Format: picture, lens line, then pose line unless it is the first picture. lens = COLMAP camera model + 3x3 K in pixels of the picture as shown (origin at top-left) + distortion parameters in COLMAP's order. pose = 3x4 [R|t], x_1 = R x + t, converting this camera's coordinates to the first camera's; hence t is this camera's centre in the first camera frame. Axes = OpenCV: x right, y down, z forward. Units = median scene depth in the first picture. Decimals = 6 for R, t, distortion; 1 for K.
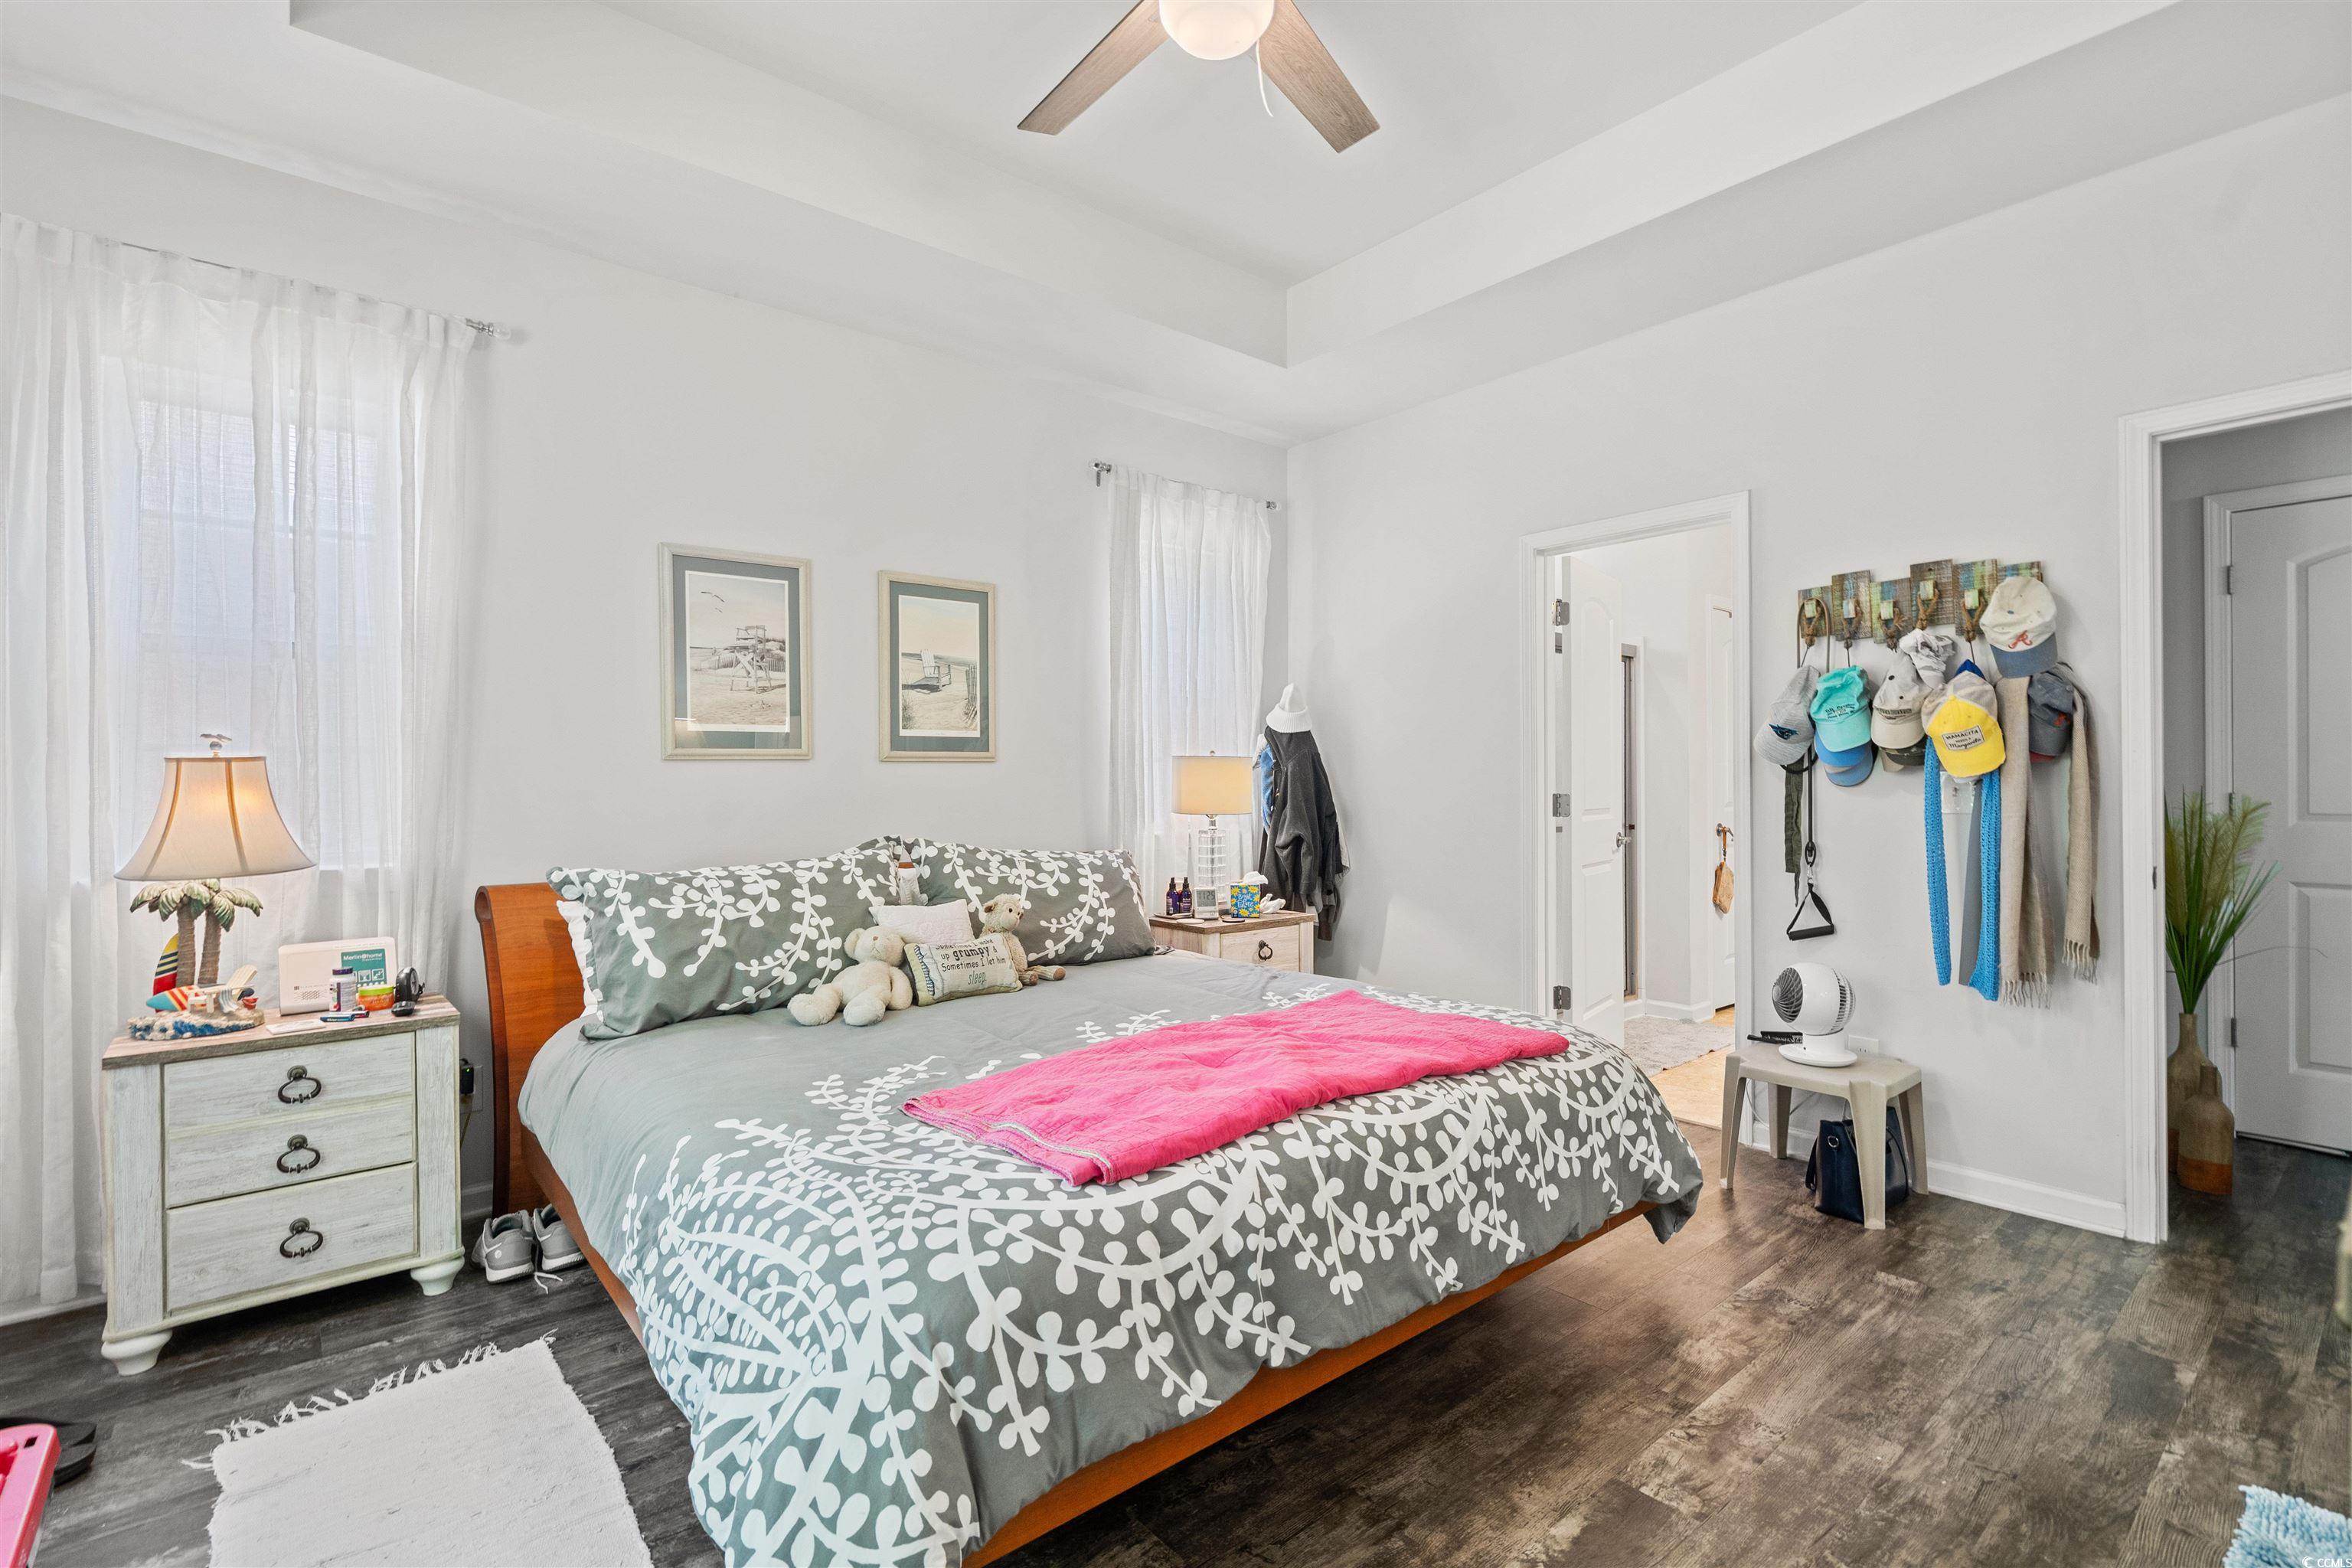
lens RADIAL K [[1084.4, 0, 1164.9], [0, 1084.4, 765.2], [0, 0, 1]] dist [-0.001488, 0.000086]
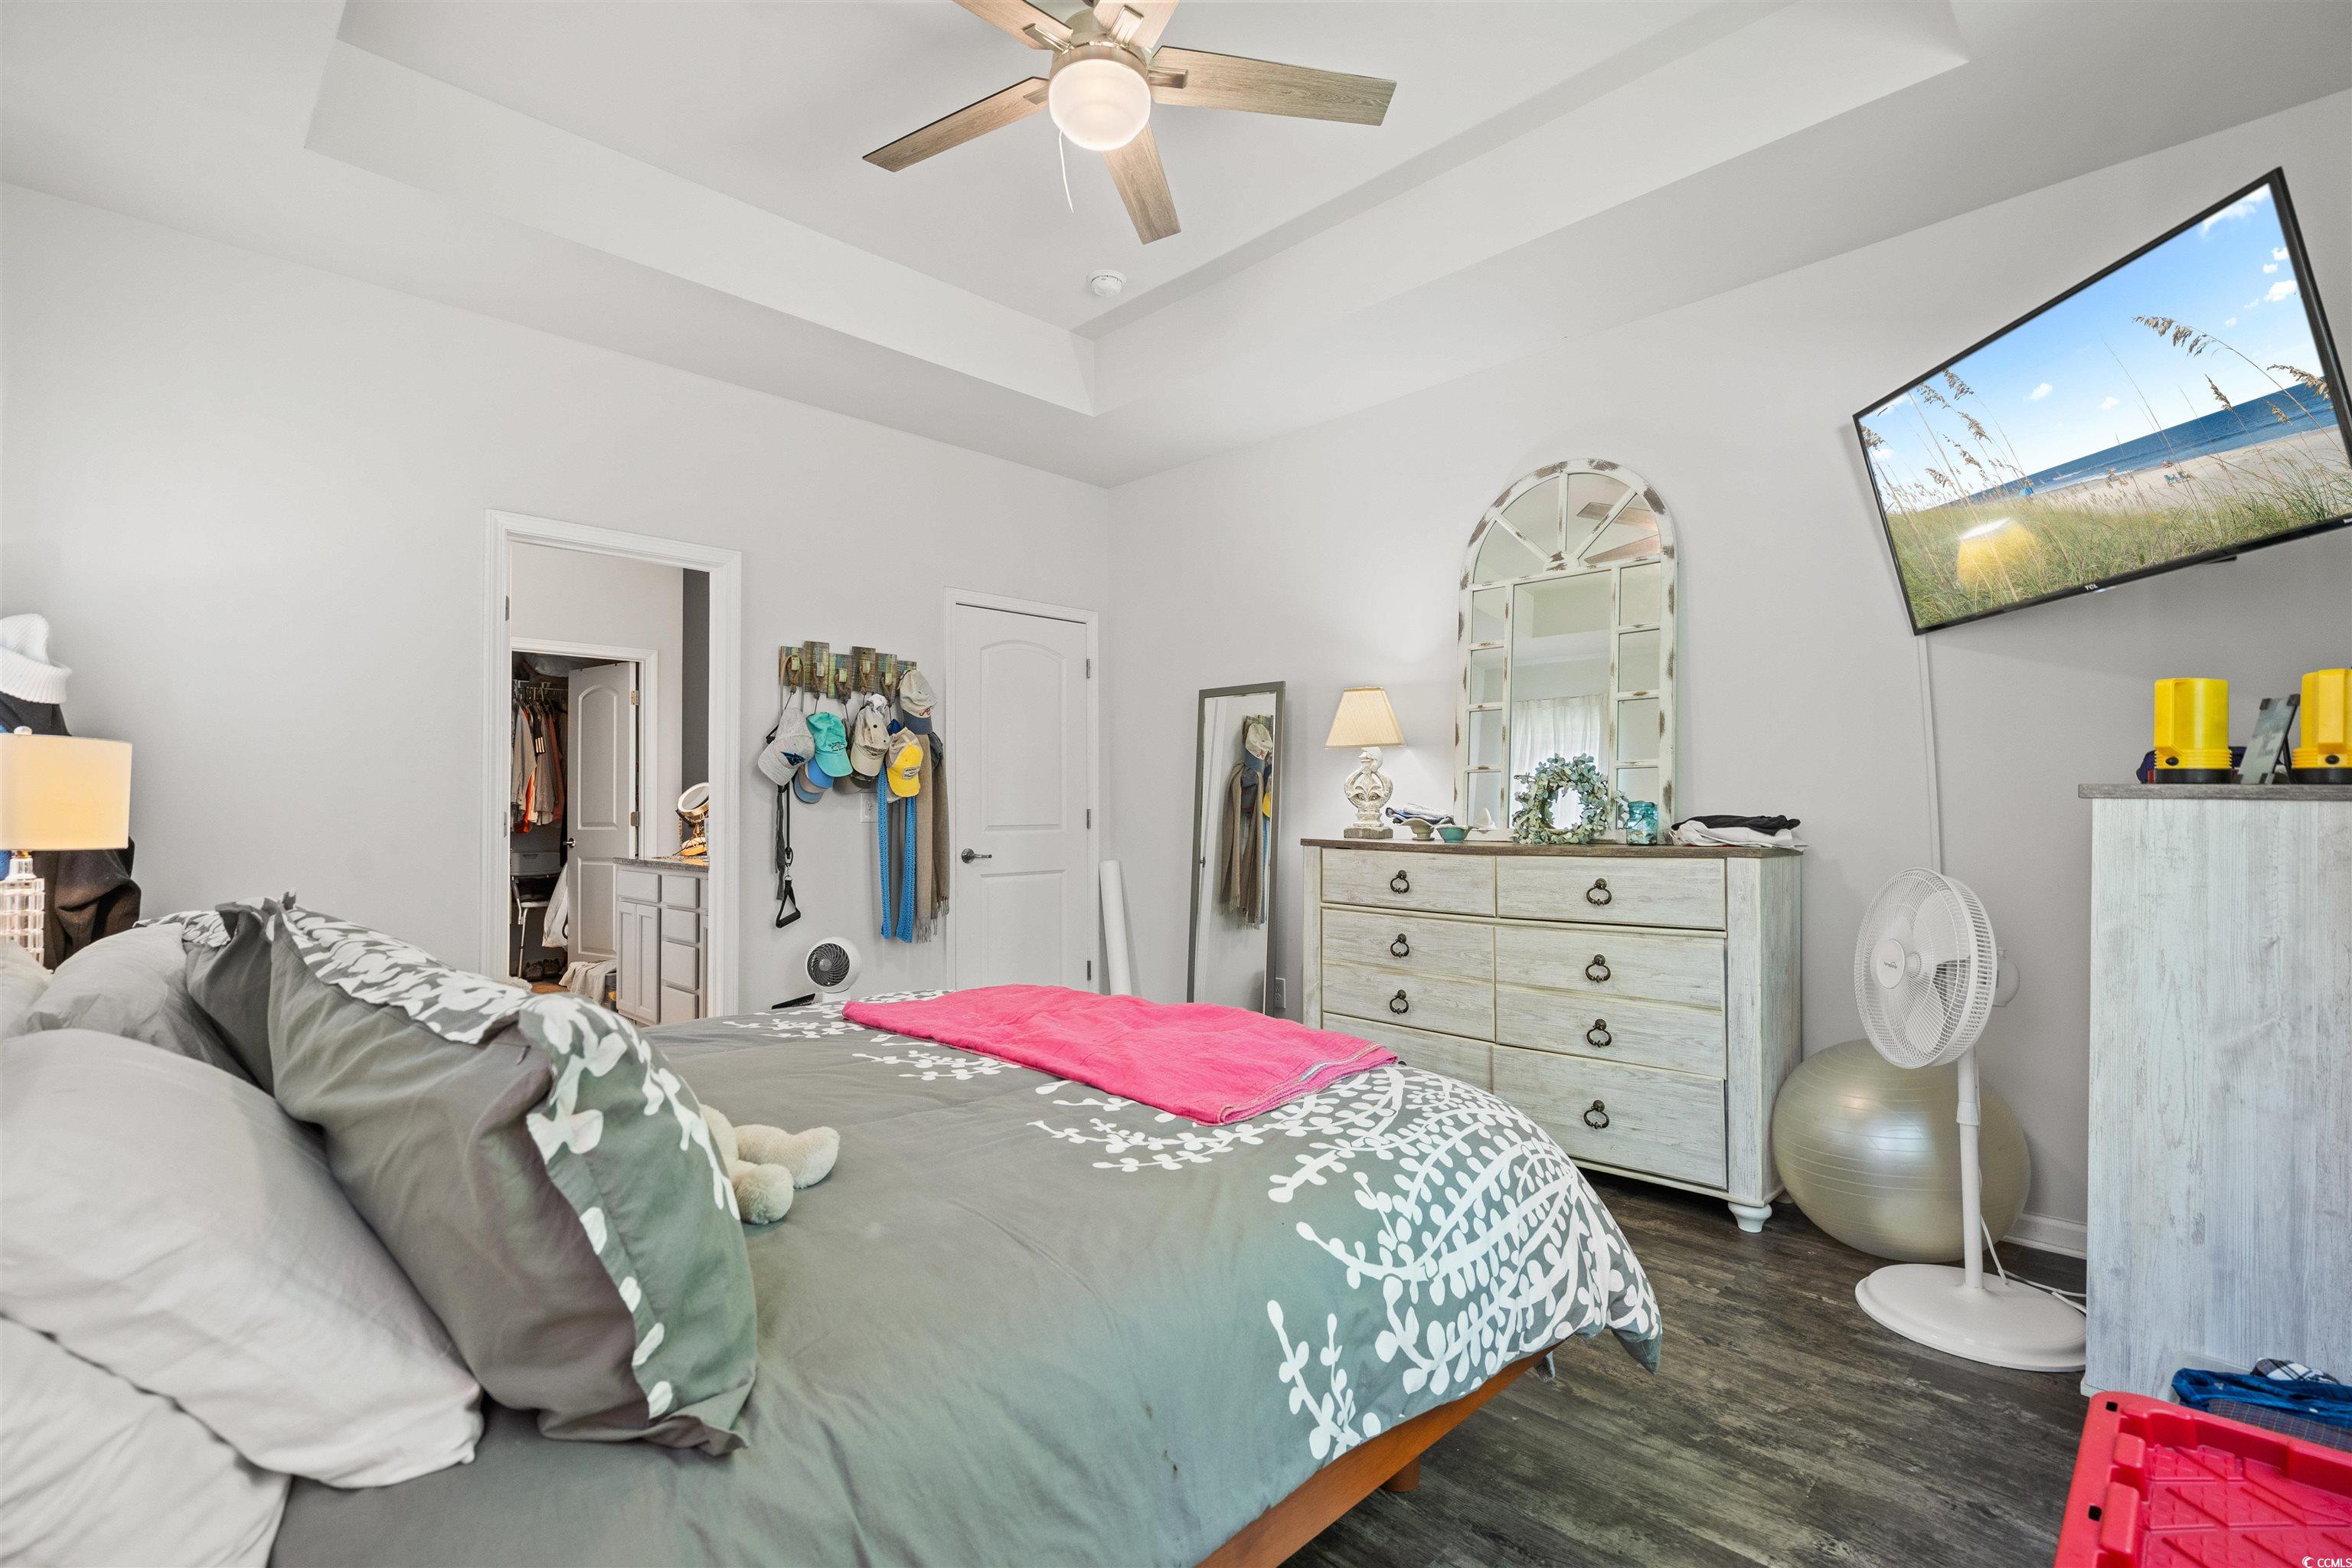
lens RADIAL K [[1071.4, 0, 1173.4], [0, 1071.4, 780.5], [0, 0, 1]] dist [0.001276, 0.000267]
pose [[-0.095411, 0.030216, 0.994979, -1.285897], [-0.008423, 0.999479, -0.031161, 0.051931], [-0.995402, -0.011354, -0.095107, 1.243685]]
